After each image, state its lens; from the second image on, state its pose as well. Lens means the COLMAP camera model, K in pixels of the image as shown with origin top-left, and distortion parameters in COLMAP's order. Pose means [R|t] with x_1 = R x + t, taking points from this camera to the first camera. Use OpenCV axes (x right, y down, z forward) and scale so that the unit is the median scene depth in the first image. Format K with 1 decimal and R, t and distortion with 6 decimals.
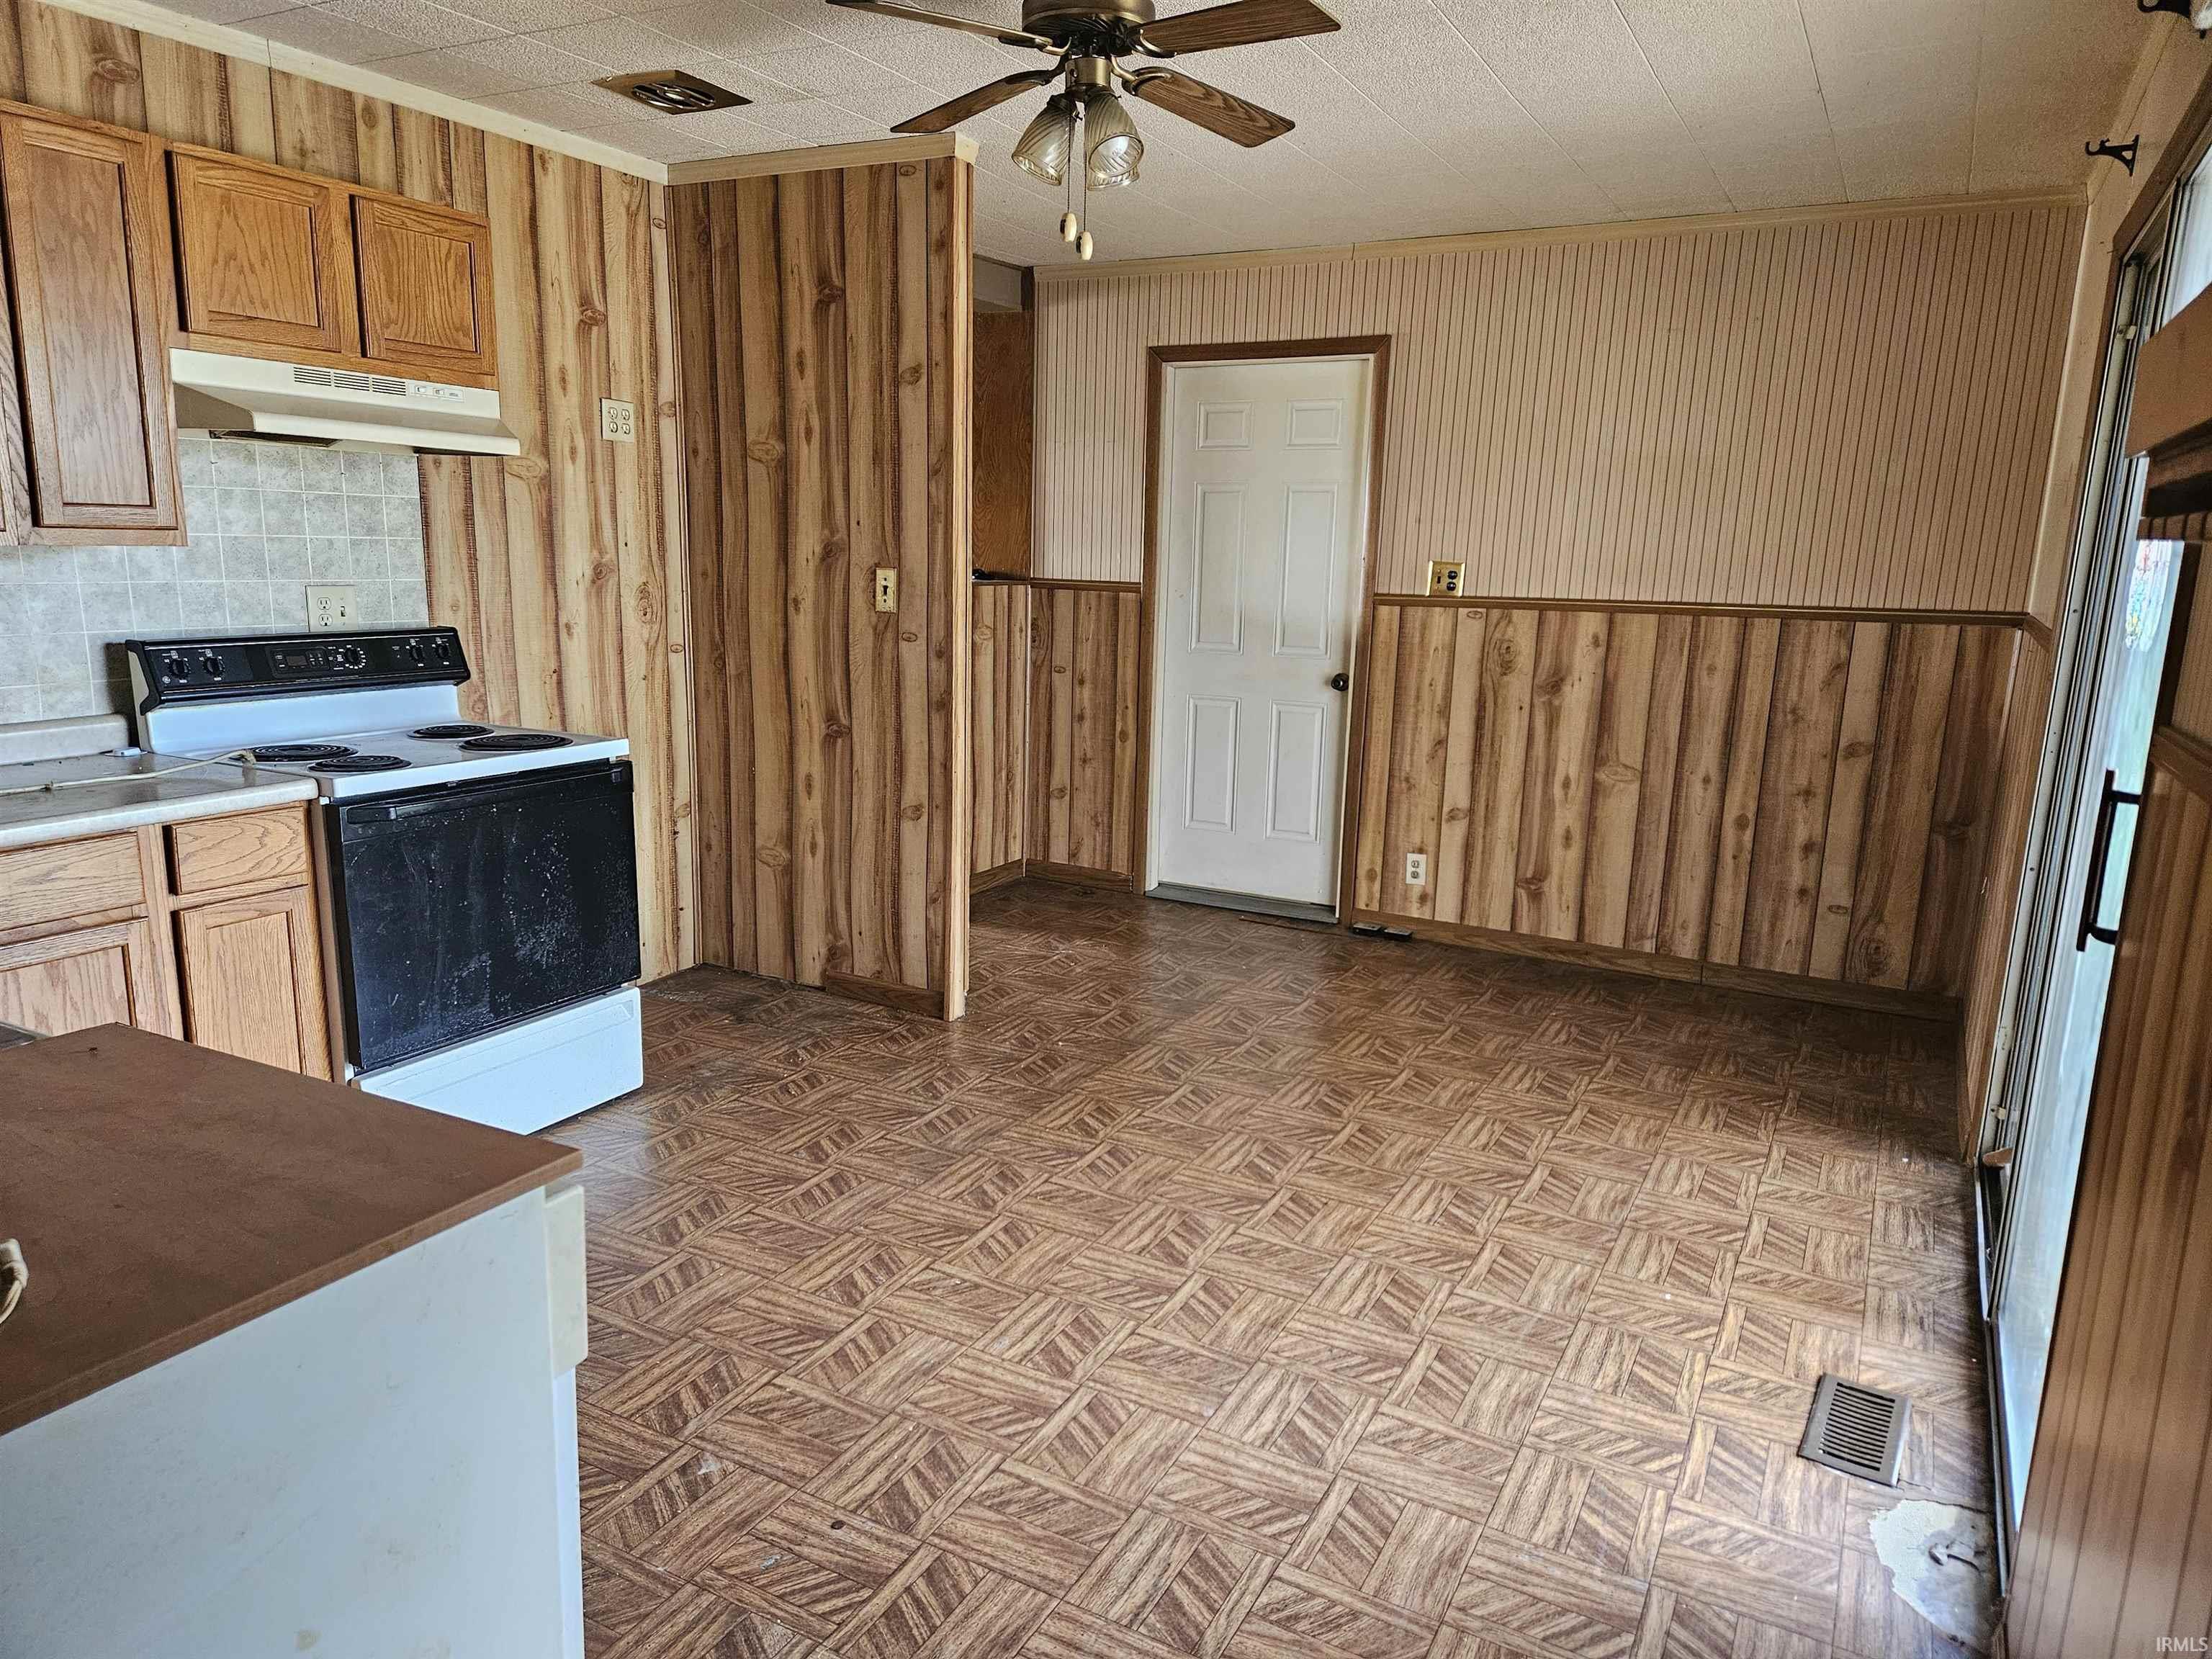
lens RADIAL K [[1475.6, 0, 1108.0], [0, 1475.6, 830.3], [0, 0, 1]] dist [0.048986, -0.033249]
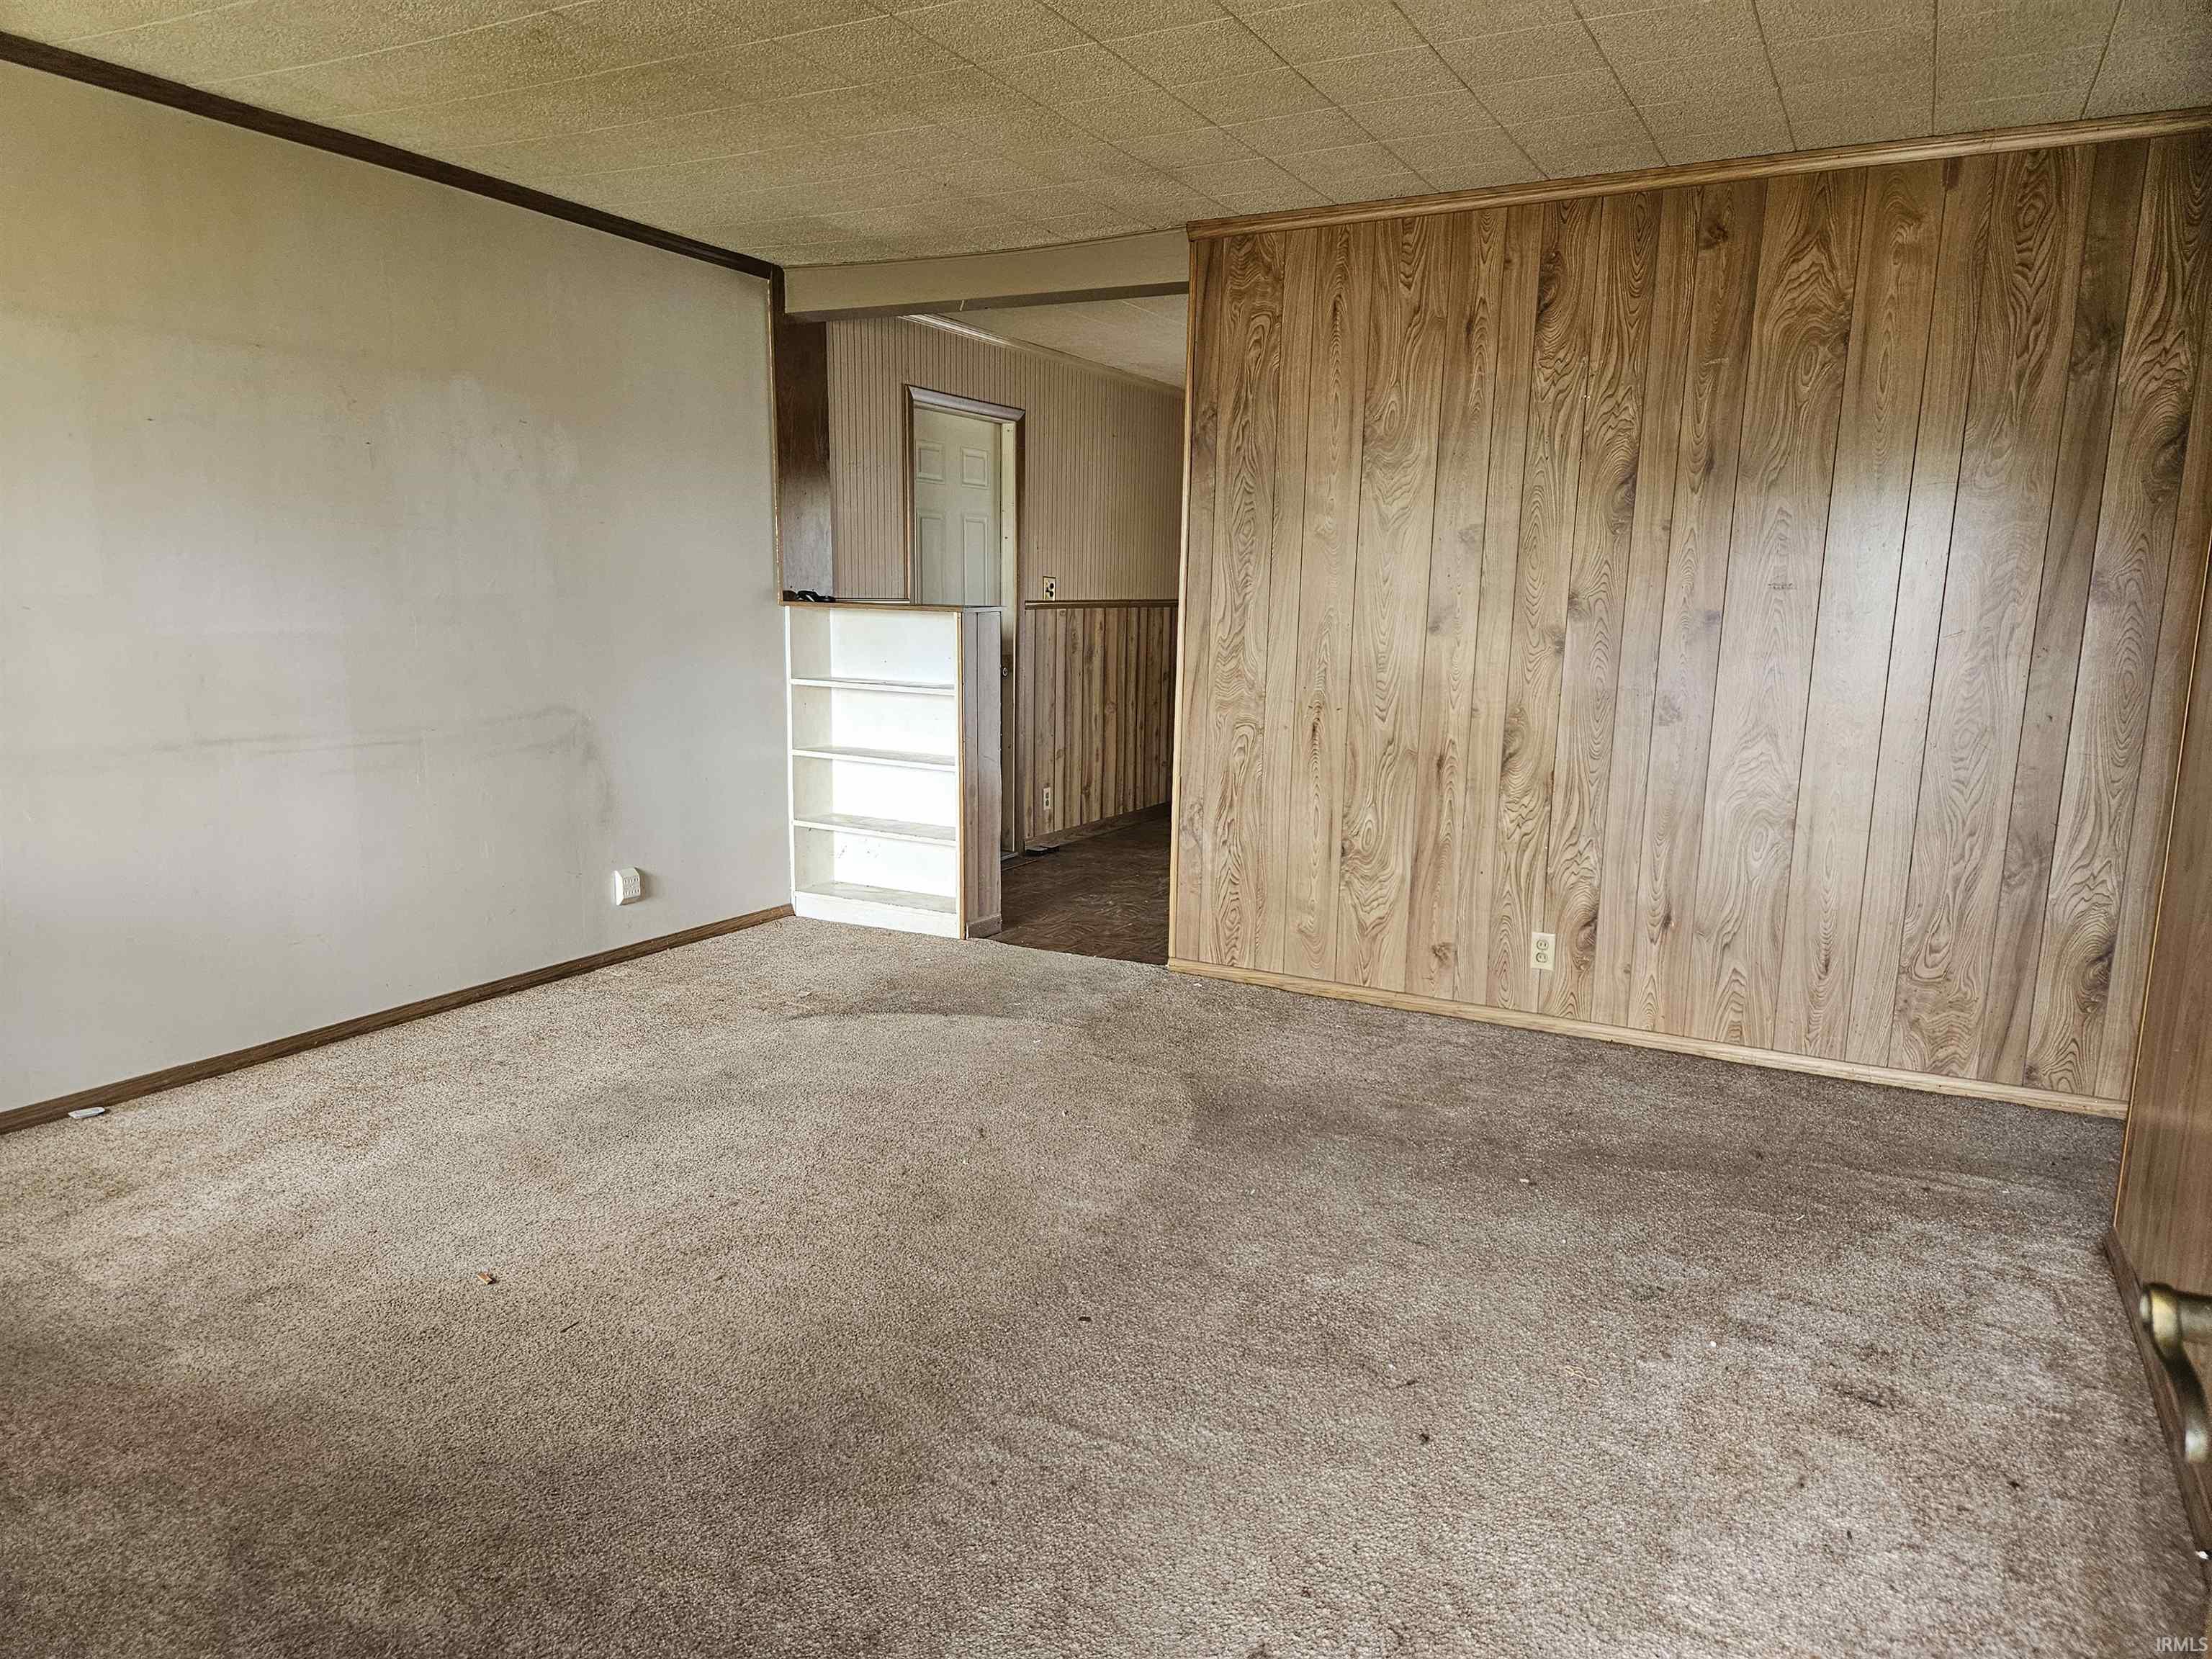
lens RADIAL K [[1475.6, 0, 1085.1], [0, 1475.6, 836.3], [0, 0, 1]] dist [0.048986, -0.033249]
pose [[0.010467, -0.190445, 0.981642, -1.158391], [0.178109, 0.966353, 0.185580, -0.190872], [-0.983955, 0.172897, 0.044035, 0.916262]]
